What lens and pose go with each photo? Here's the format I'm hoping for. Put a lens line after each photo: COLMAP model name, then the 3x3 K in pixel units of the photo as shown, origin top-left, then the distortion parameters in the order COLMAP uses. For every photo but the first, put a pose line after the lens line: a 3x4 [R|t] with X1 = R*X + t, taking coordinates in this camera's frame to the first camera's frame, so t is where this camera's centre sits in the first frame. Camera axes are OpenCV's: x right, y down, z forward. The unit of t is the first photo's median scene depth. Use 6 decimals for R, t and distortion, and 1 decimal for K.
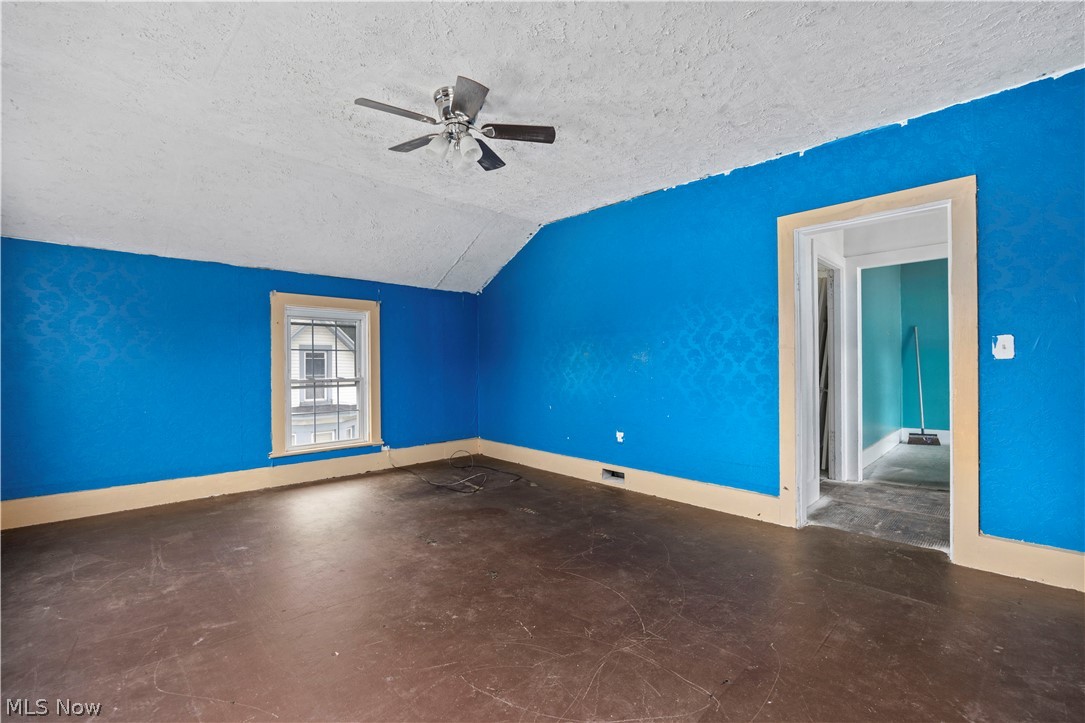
lens RADIAL K [[480.3, 0, 538.4], [0, 480.3, 359.2], [0, 0, 1]] dist [-0.017614, 0.000446]
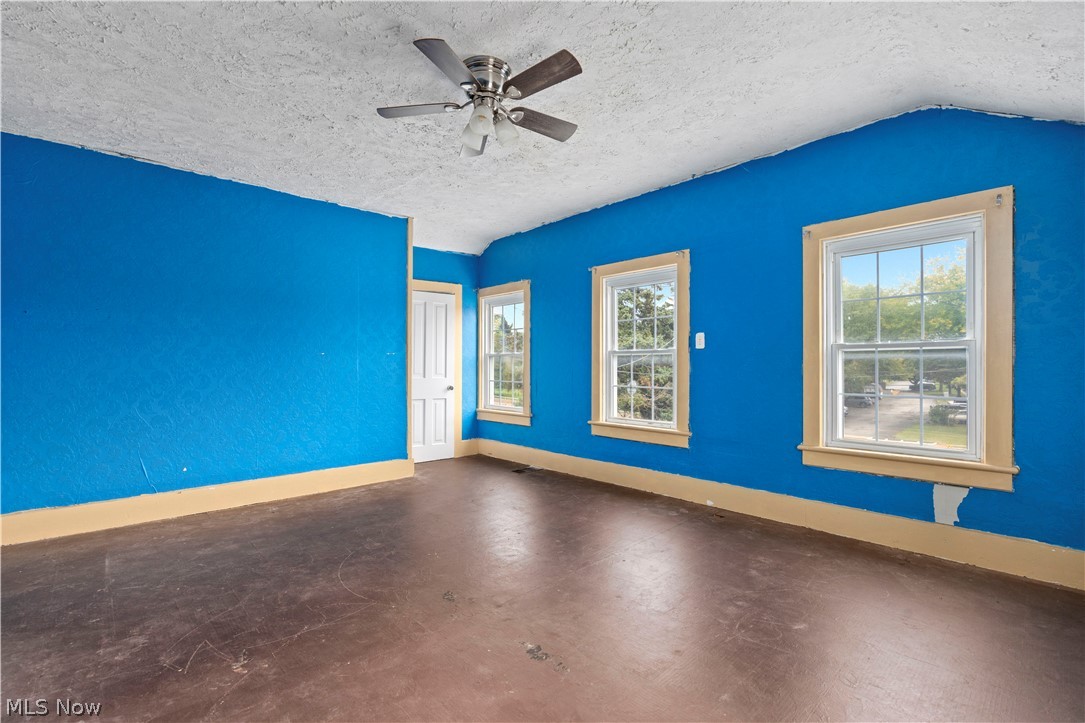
lens RADIAL K [[480.3, 0, 544.8], [0, 480.3, 366.9], [0, 0, 1]] dist [-0.017614, 0.000446]
pose [[-0.999983, 0.001717, 0.005612, -0.236108], [0.001691, 0.999988, -0.004659, 0.016138], [-0.005620, -0.004649, -0.999973, 1.600731]]
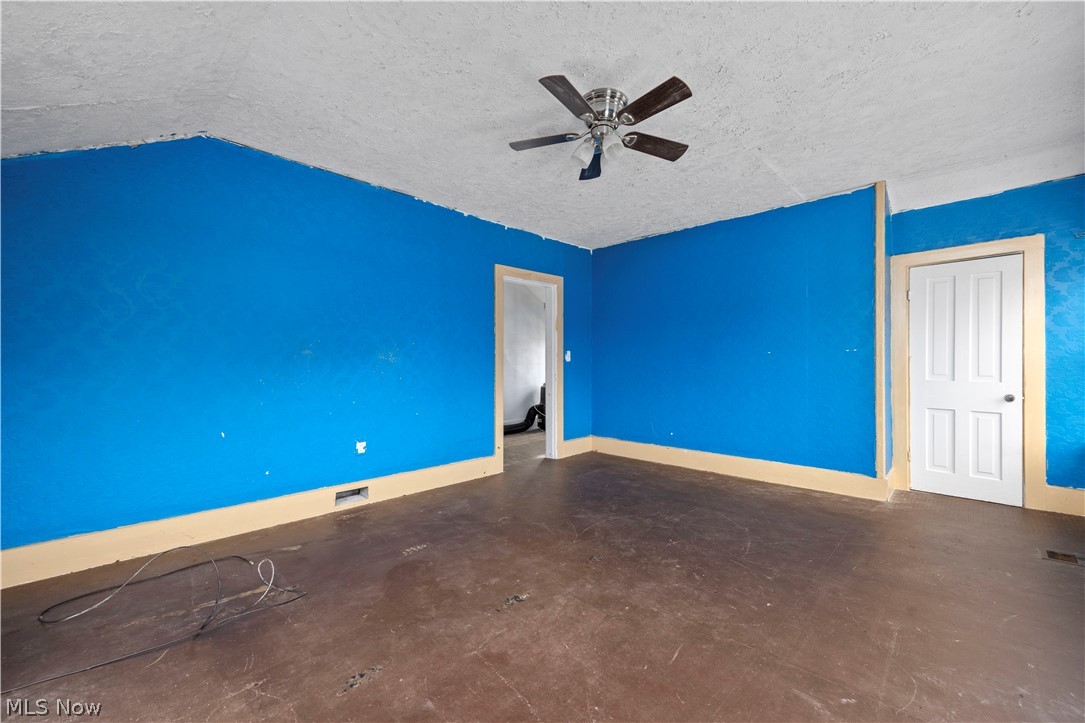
lens RADIAL K [[440.1, 0, 547.9], [0, 440.1, 358.3], [0, 0, 1]] dist [0.008441, -0.000506]
pose [[-0.050145, 0.010637, 0.998685, -0.917038], [-0.005492, 0.999925, -0.010926, 0.007120], [-0.998727, -0.006032, -0.050083, 0.975717]]
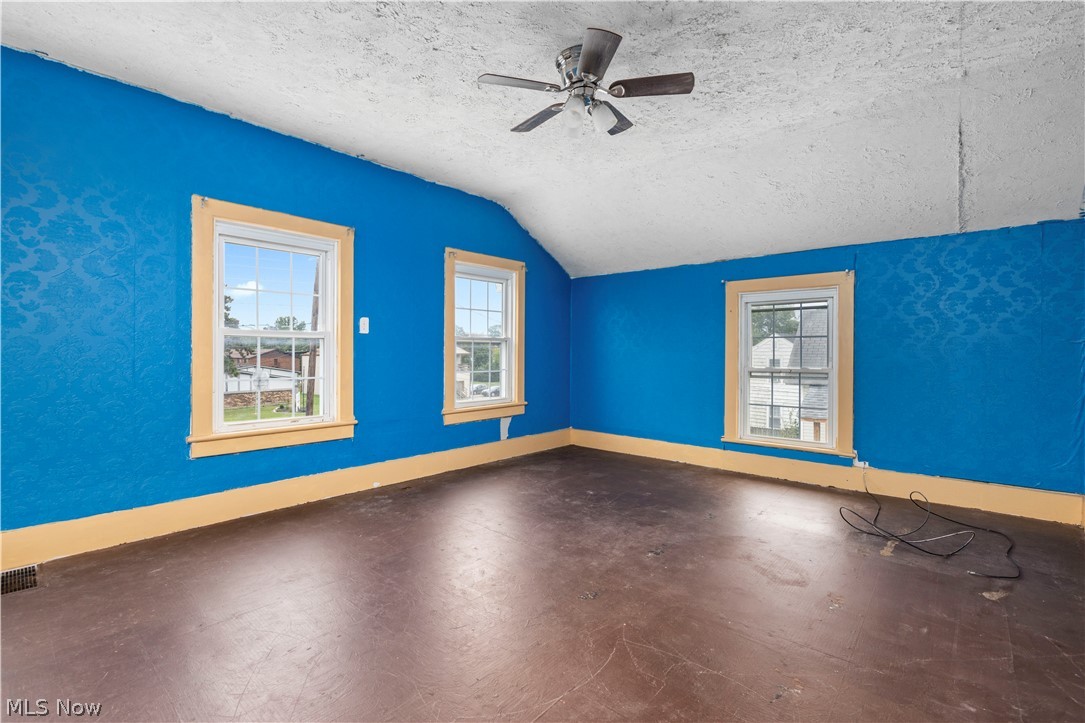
lens RADIAL K [[480.3, 0, 539.6], [0, 480.3, 355.0], [0, 0, 1]] dist [-0.017614, 0.000446]
pose [[0.083957, 0.009309, -0.996426, 0.627377], [0.003485, 0.999948, 0.009636, 0.008124], [0.996463, -0.004282, 0.083920, 0.705934]]
